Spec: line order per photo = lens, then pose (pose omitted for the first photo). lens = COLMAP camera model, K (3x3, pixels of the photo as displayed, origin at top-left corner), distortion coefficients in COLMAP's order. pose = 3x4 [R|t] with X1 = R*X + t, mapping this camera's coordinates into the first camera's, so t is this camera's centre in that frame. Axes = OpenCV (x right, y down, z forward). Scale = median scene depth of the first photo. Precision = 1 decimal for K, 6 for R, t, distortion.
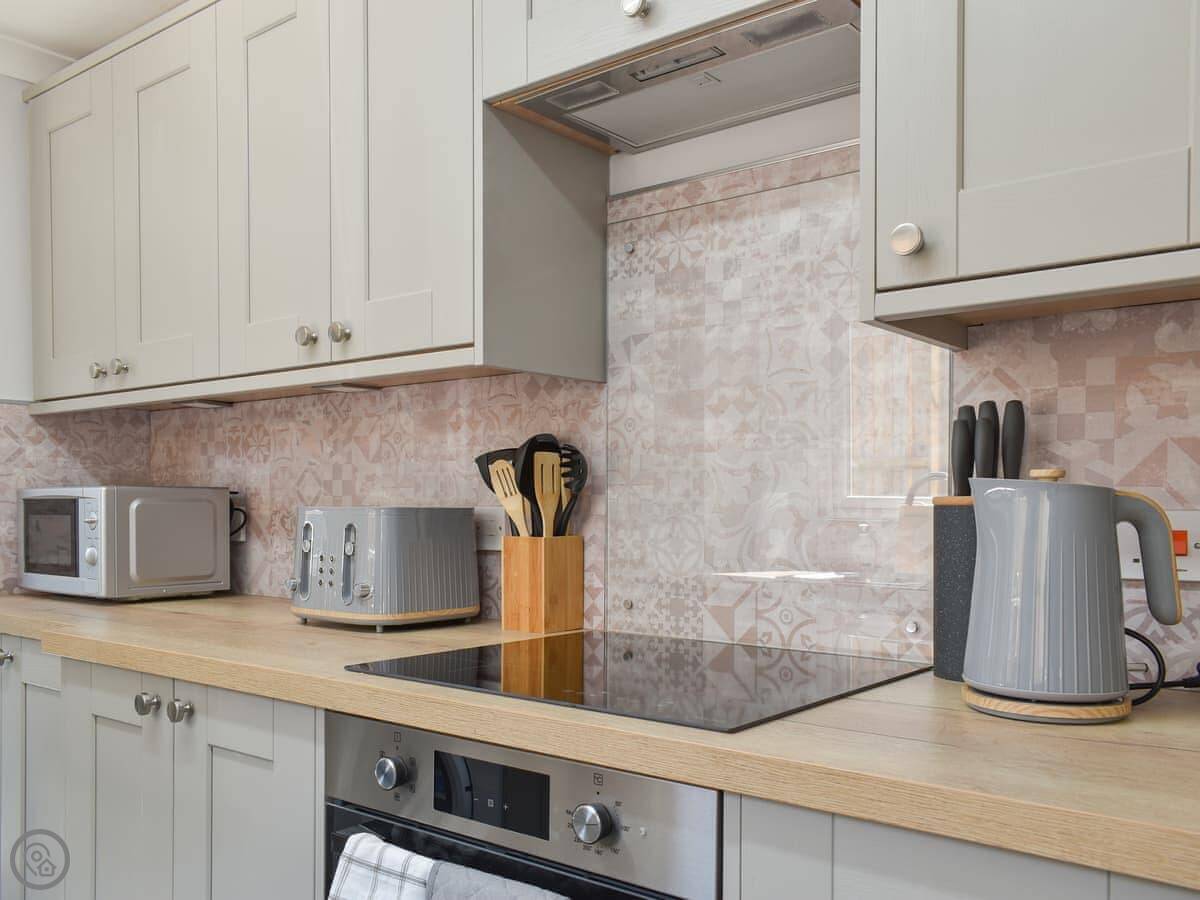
lens RADIAL K [[1031.9, 0, 599.5], [0, 1031.9, 519.3], [0, 0, 1]] dist [-0.009331, 0.008598]
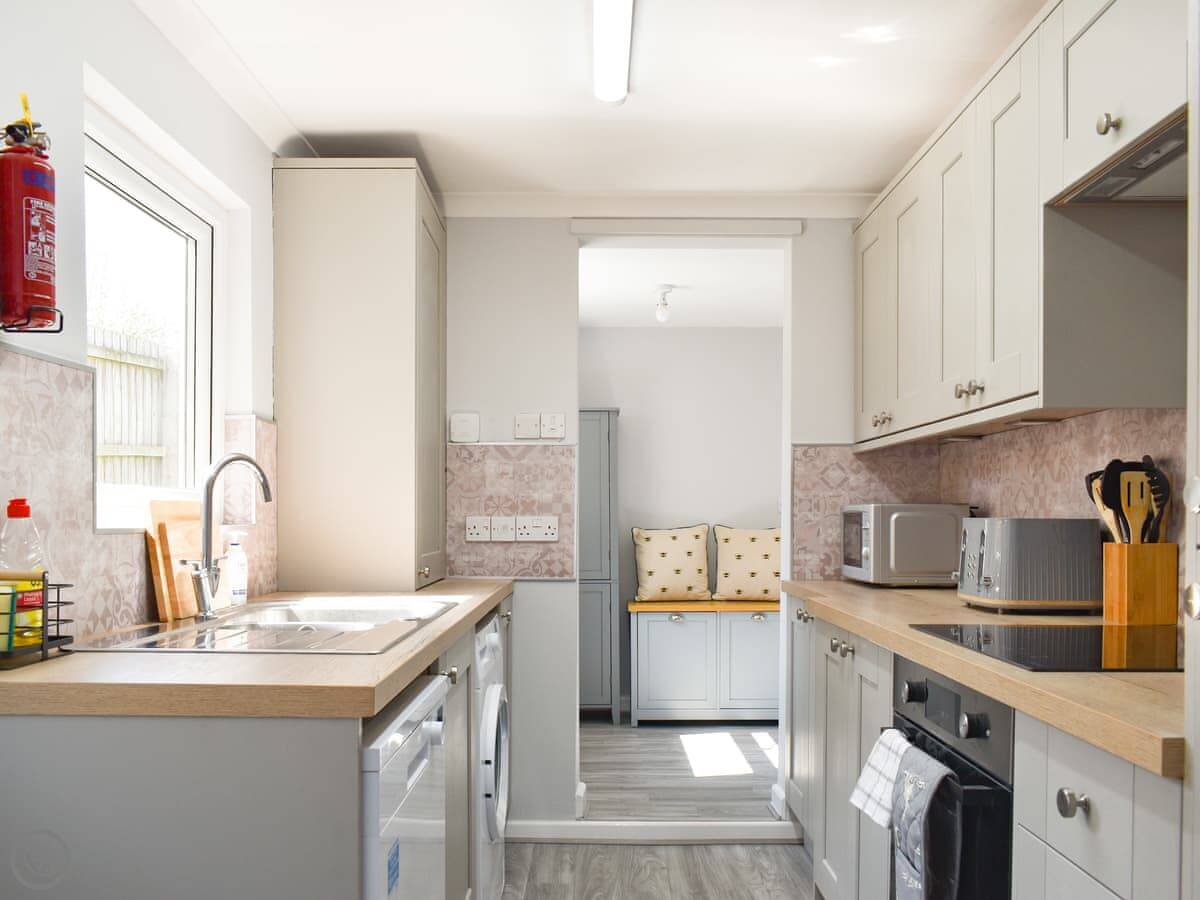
lens RADIAL K [[1031.9, 0, 599.5], [0, 1031.9, 519.3], [0, 0, 1]] dist [-0.009331, 0.008598]
pose [[0.623351, 0.001451, -0.781941, 0.381059], [-0.013026, 0.999879, -0.008528, 0.005933], [0.781834, 0.015501, 0.623294, -0.166612]]
